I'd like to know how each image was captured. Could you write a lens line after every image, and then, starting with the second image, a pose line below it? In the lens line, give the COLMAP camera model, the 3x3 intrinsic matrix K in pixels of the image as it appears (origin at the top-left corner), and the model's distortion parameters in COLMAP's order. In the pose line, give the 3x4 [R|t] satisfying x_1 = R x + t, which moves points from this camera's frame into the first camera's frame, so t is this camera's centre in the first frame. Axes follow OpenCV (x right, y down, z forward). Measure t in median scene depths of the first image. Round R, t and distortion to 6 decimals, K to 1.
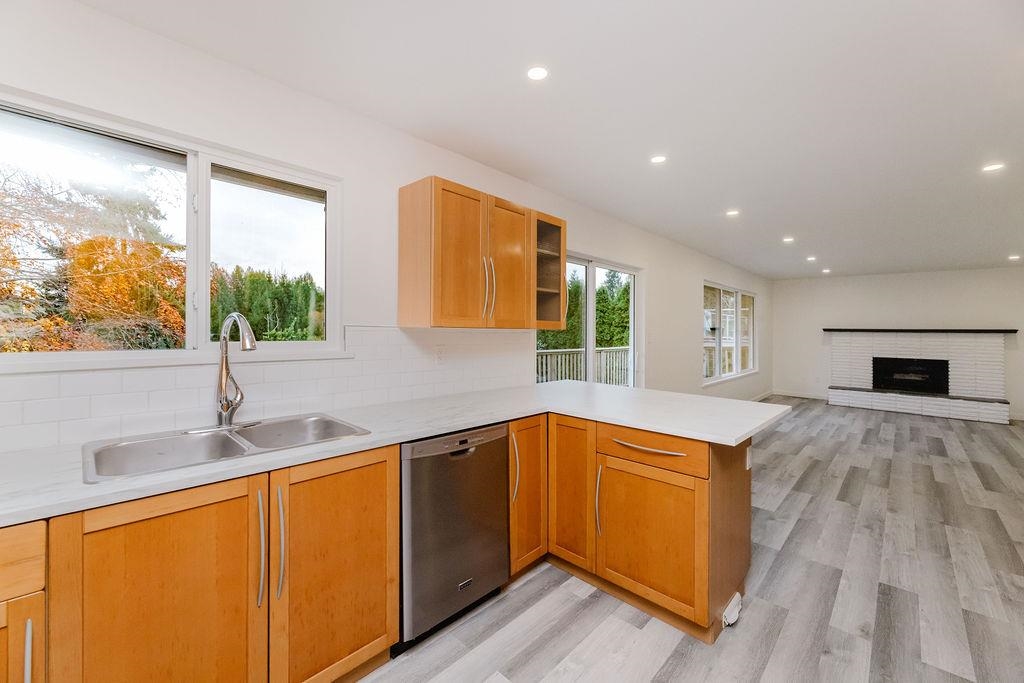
lens RADIAL K [[406.6, 0, 515.0], [0, 406.6, 325.2], [0, 0, 1]] dist [-0.002463, -0.000684]
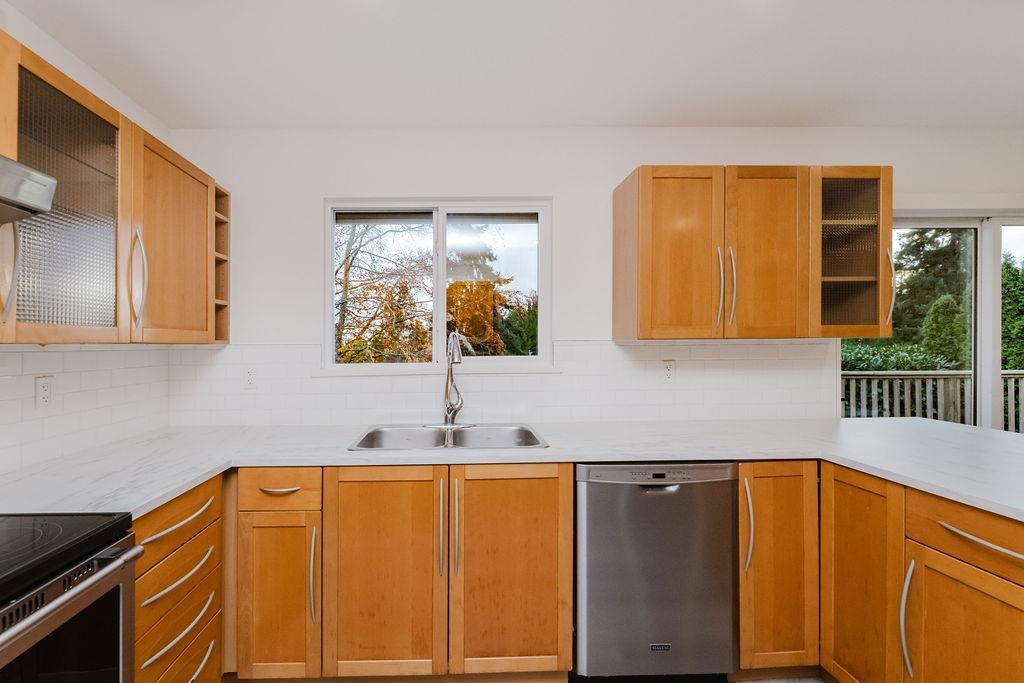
lens RADIAL K [[450.8, 0, 517.0], [0, 450.8, 344.6], [0, 0, 1]] dist [0.000576, -0.000852]
pose [[0.711866, -0.024746, -0.701879, 0.217212], [0.028624, 0.999571, -0.006211, 0.010344], [0.701732, -0.015669, 0.712269, 0.094911]]
